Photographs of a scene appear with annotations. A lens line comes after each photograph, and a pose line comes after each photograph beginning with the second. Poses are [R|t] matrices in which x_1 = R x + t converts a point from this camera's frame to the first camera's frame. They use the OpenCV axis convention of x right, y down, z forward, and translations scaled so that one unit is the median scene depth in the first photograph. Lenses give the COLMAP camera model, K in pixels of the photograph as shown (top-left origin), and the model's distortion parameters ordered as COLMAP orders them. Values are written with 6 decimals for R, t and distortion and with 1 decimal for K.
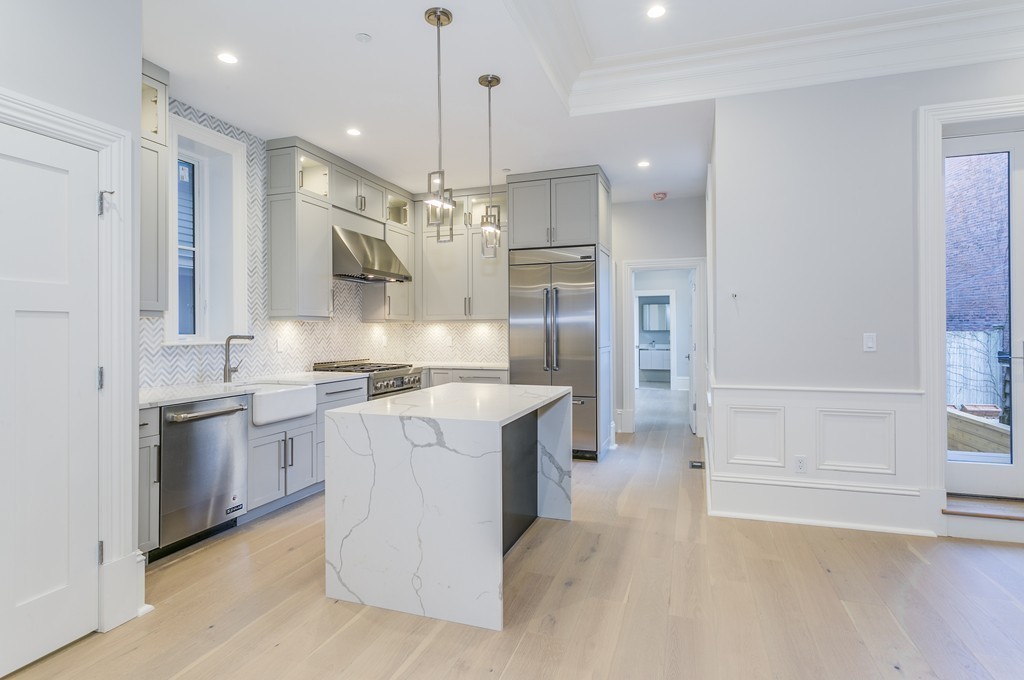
lens RADIAL K [[543.8, 0, 508.4], [0, 543.8, 328.4], [0, 0, 1]] dist [-0.002617, 0.005819]
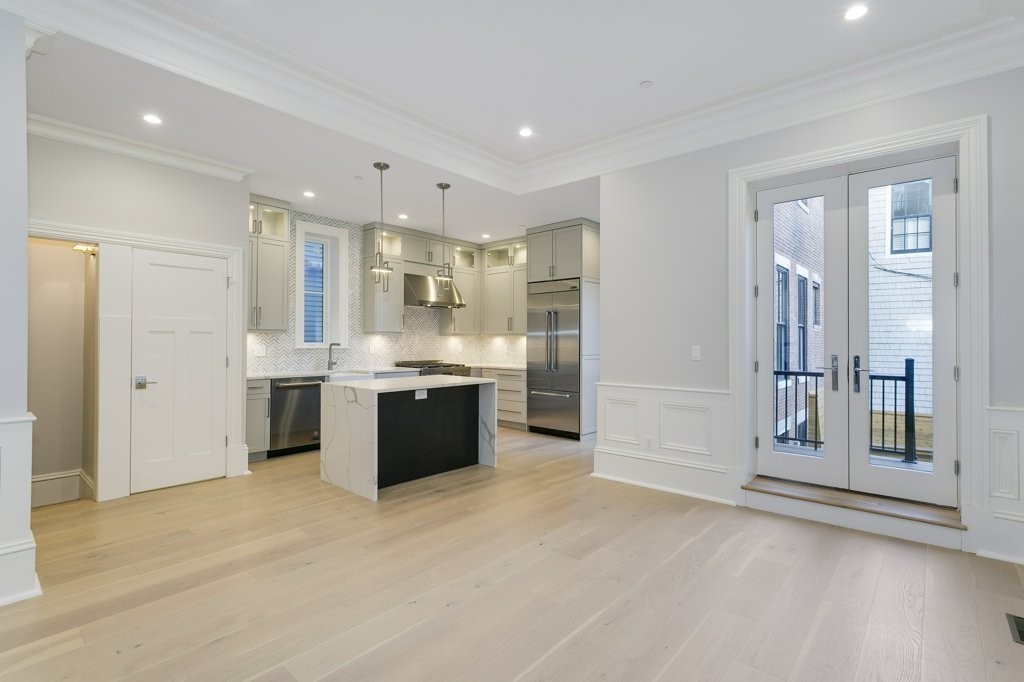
lens RADIAL K [[490.4, 0, 512.0], [0, 490.4, 338.1], [0, 0, 1]] dist [0.001136, 0.002783]
pose [[0.922738, 0.005374, -0.385390, 0.604662], [-0.006081, 0.999981, -0.000614, -0.005898], [0.385380, 0.002911, 0.922753, -0.217057]]
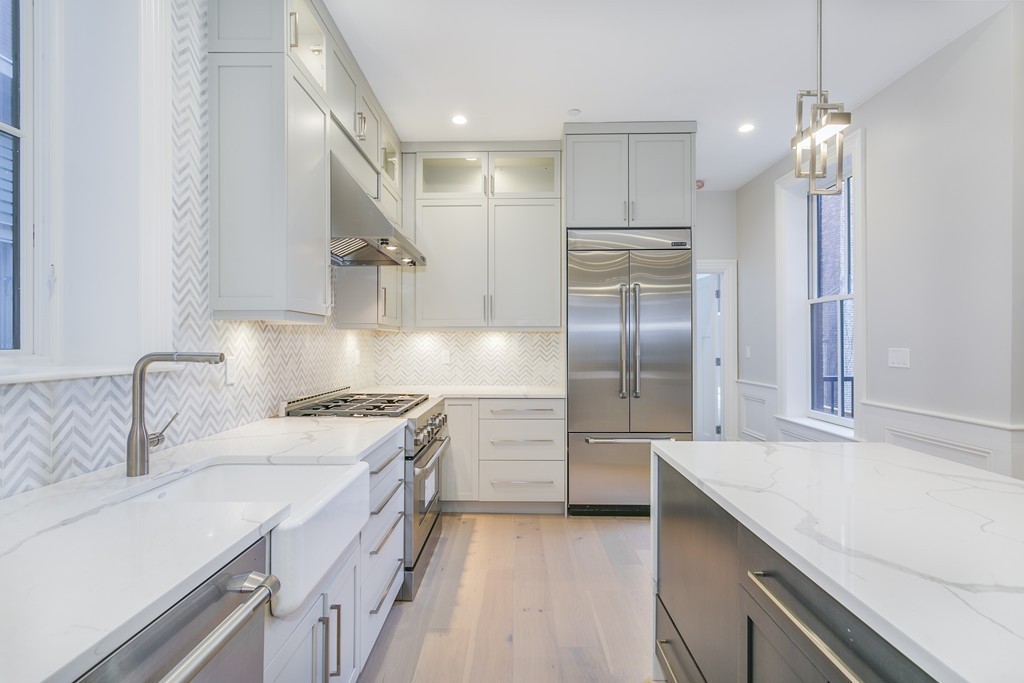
lens RADIAL K [[490.4, 0, 510.7], [0, 490.4, 340.4], [0, 0, 1]] dist [0.001136, 0.002783]
pose [[0.947972, 0.006867, 0.318280, -0.366920], [-0.007410, 0.999972, 0.000496, 0.001841], [-0.318268, -0.002828, 0.947997, 0.570449]]
